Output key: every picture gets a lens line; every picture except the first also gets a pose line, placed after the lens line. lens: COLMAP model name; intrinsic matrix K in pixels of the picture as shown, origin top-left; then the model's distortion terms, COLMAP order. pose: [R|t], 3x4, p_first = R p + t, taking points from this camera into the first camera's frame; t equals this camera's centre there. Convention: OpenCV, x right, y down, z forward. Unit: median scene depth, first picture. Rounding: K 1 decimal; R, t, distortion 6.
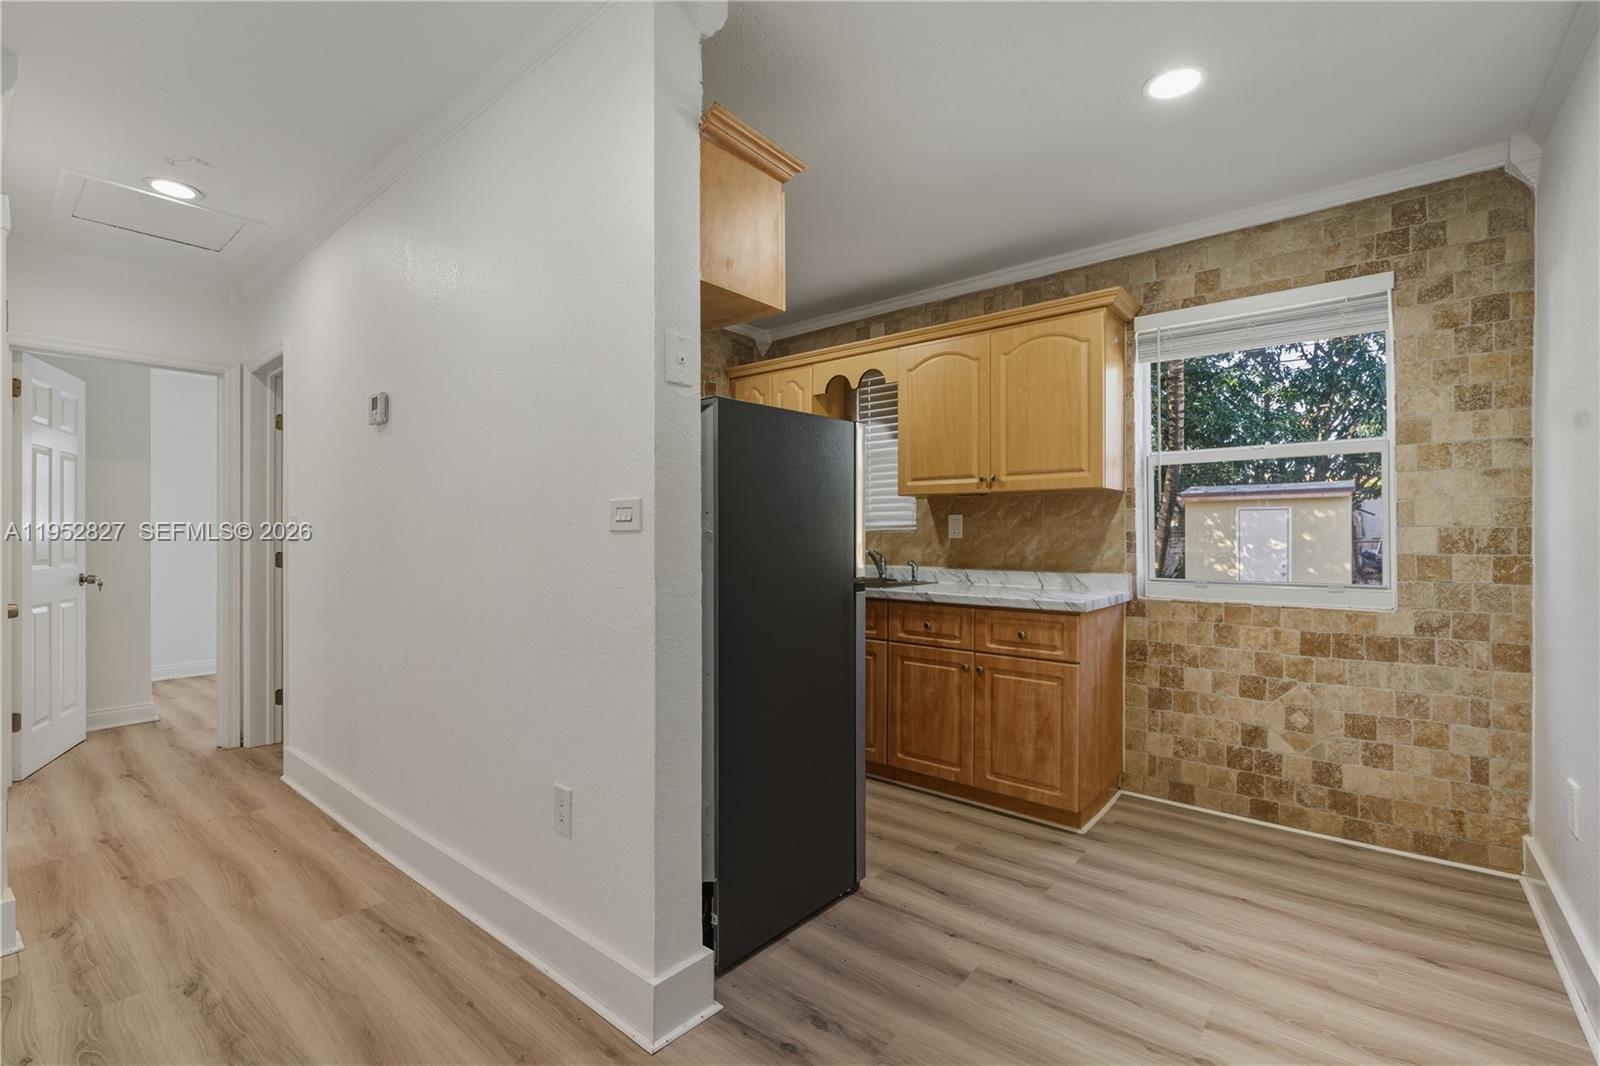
lens RADIAL K [[700.2, 0, 805.1], [0, 700.2, 539.0], [0, 0, 1]] dist [-0.002452, 0.000901]
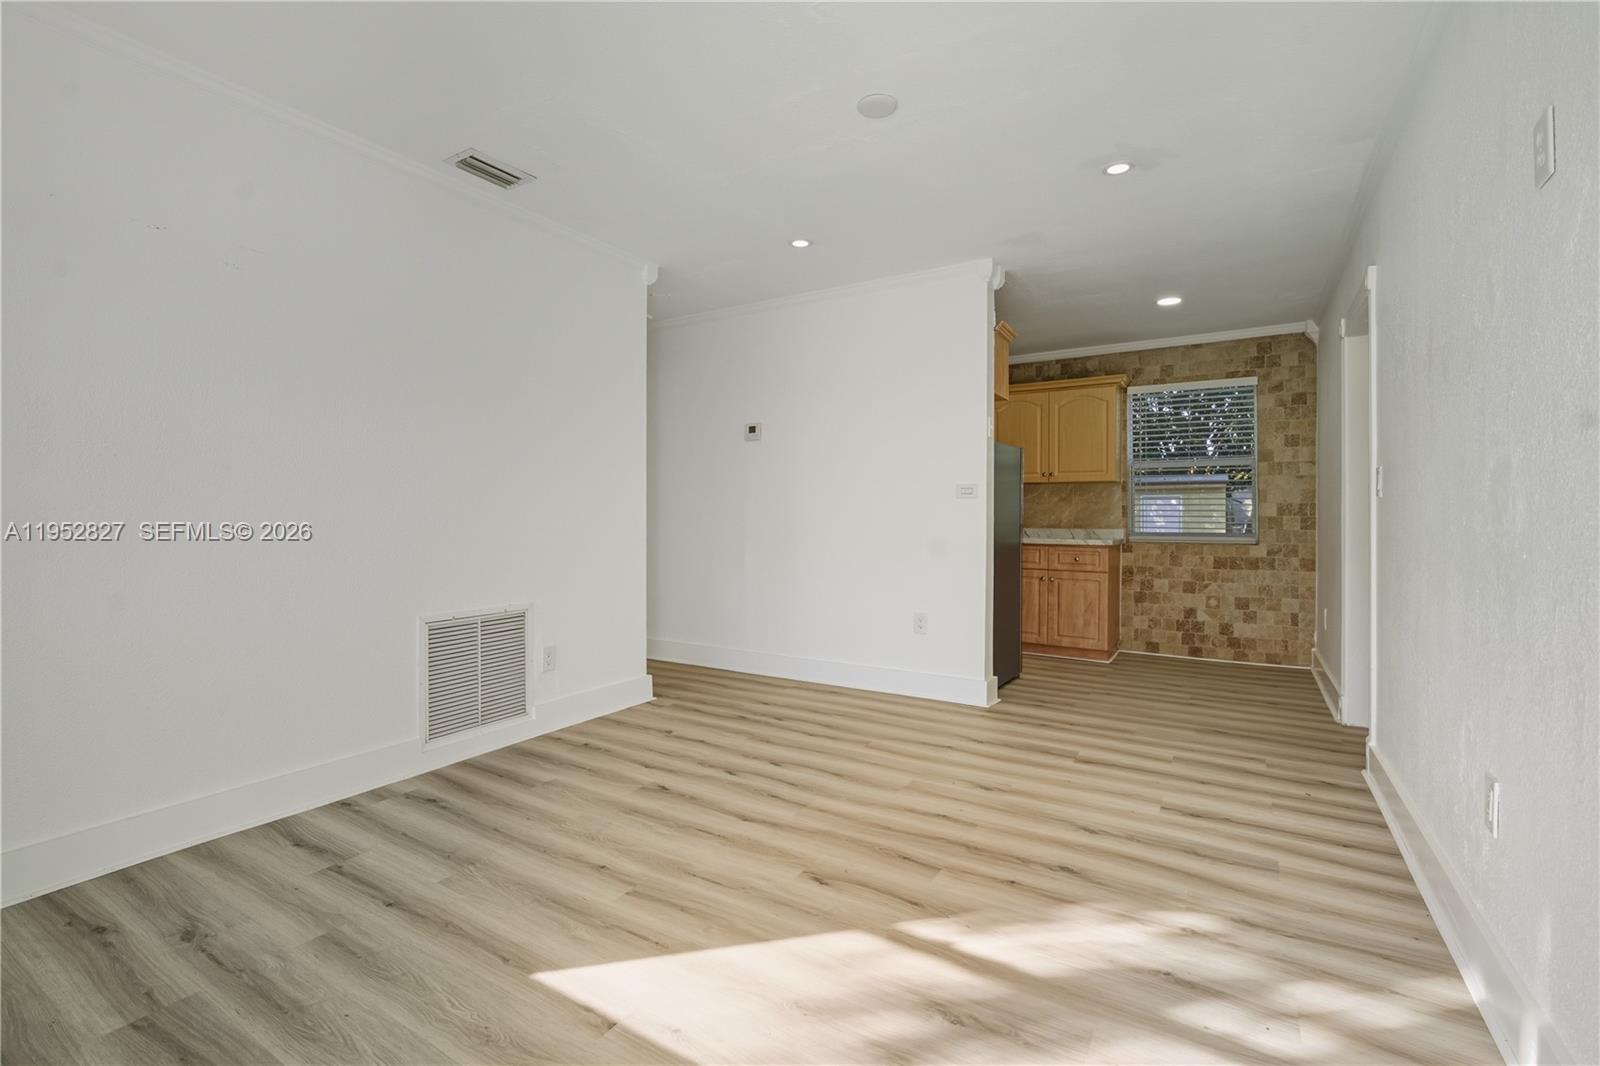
lens RADIAL K [[705.5, 0, 803.2], [0, 705.5, 519.8], [0, 0, 1]] dist [-0.006600, 0.000337]
pose [[0.991812, 0.006855, 0.127526, -0.664150], [-0.006048, 0.999959, -0.006717, 0.049674], [-0.127567, 0.005890, 0.991812, -0.784131]]
